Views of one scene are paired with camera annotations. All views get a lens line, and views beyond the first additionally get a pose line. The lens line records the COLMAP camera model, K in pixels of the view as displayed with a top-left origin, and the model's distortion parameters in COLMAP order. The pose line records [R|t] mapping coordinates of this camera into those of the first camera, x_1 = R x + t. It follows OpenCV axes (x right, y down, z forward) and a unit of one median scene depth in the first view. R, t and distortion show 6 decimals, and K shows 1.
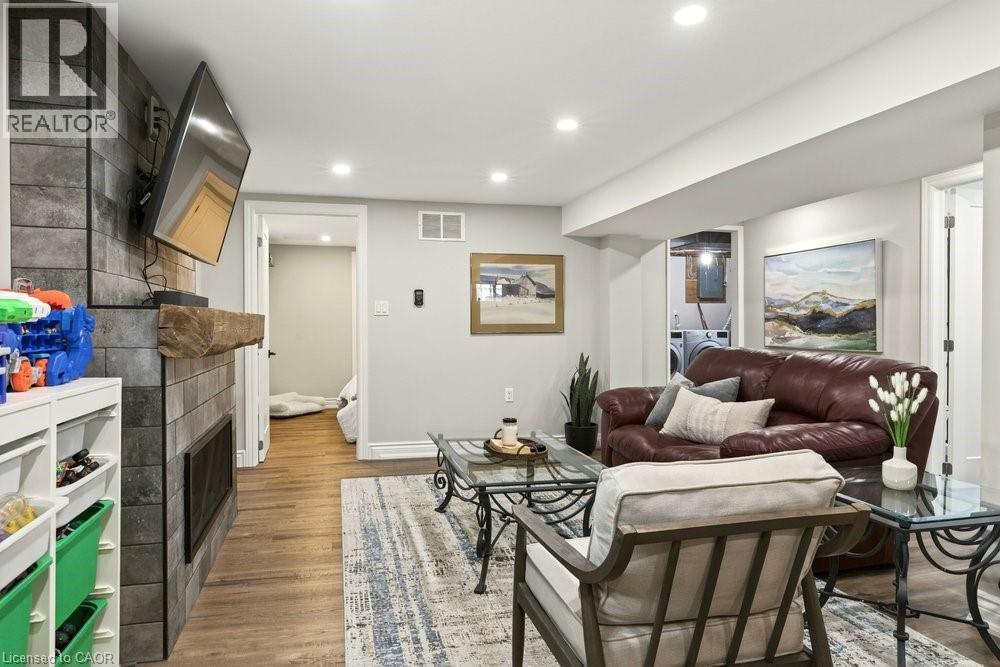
lens RADIAL K [[658.0, 0, 494.3], [0, 658.0, 322.6], [0, 0, 1]] dist [-0.006047, 0.007978]
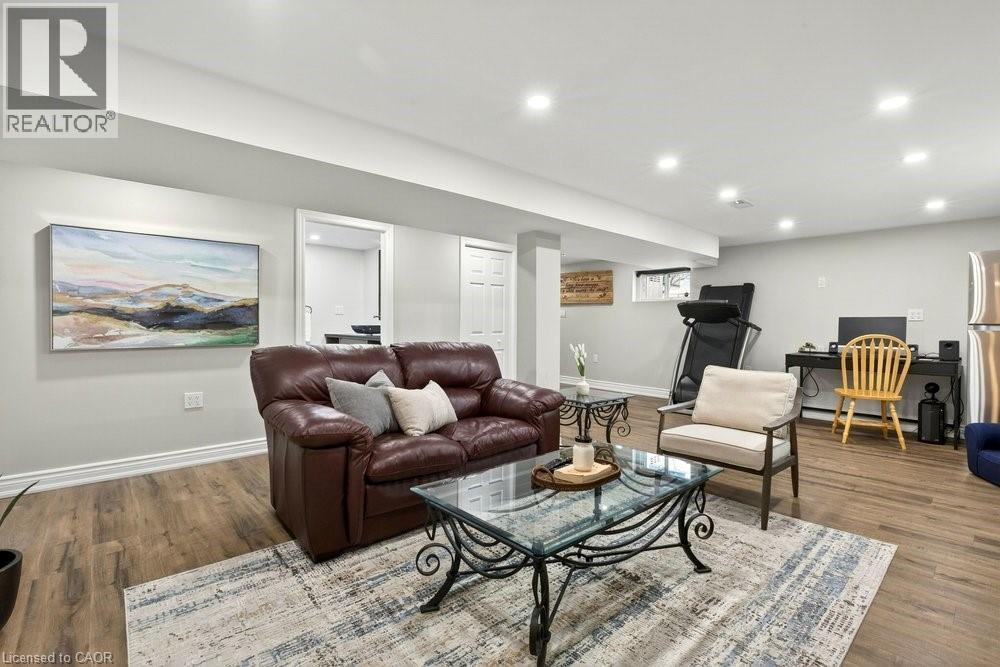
lens RADIAL K [[459.8, 0, 490.9], [0, 459.8, 326.5], [0, 0, 1]] dist [-0.000136, 0.000228]
pose [[-0.473841, -0.018574, 0.880415, -0.308212], [-0.010639, 0.999825, 0.015367, -0.002750], [-0.880546, -0.002085, -0.473956, 0.994419]]
